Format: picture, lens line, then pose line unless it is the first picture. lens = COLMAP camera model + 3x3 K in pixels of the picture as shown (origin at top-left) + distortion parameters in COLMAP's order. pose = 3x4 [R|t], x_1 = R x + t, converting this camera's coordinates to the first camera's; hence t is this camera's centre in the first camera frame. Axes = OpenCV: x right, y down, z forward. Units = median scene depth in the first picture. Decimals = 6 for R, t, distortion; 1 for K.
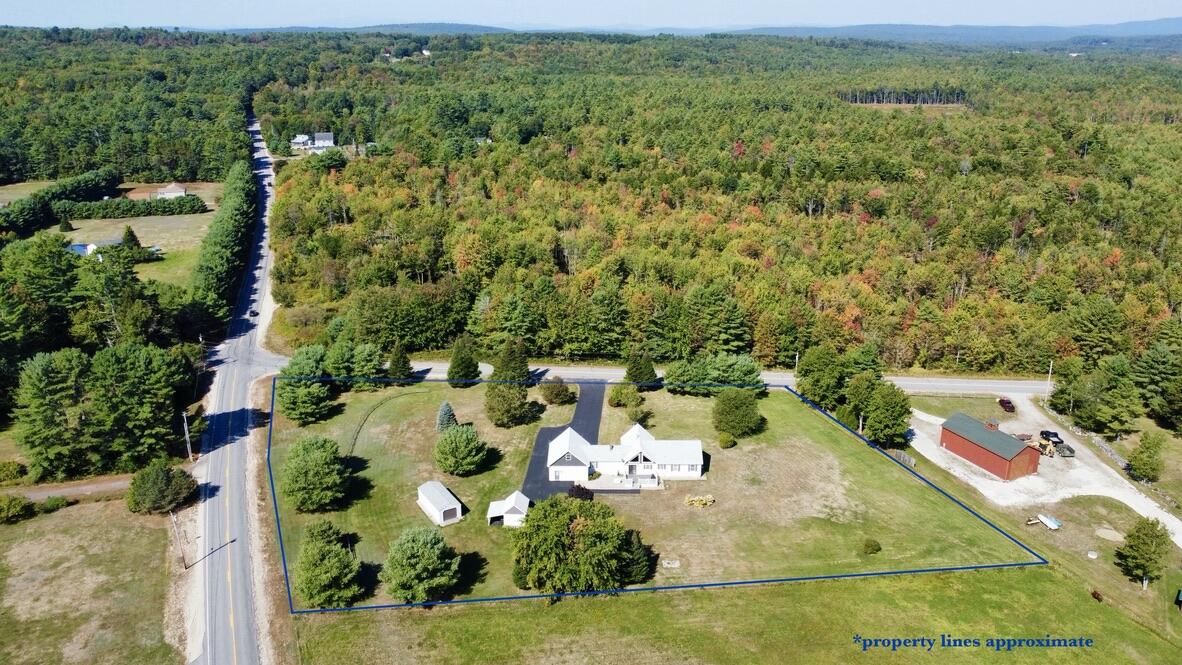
lens RADIAL K [[914.2, 0, 591.0], [0, 914.2, 332.5], [0, 0, 1]] dist [-0.002753, 0.000098]
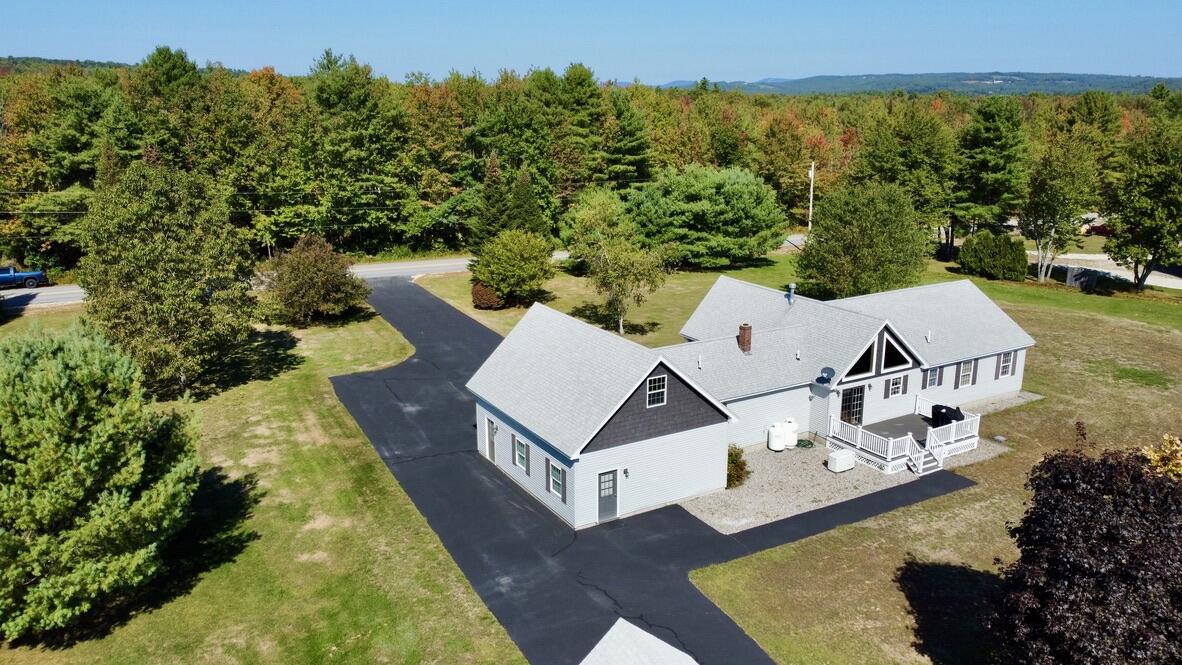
lens RADIAL K [[914.2, 0, 591.0], [0, 914.2, 332.5], [0, 0, 1]] dist [-0.002753, 0.000098]
pose [[0.863244, -0.132445, 0.487101, -0.132646], [0.167208, 0.985514, -0.028361, 0.125647], [-0.476288, 0.105930, 0.872885, 0.819565]]
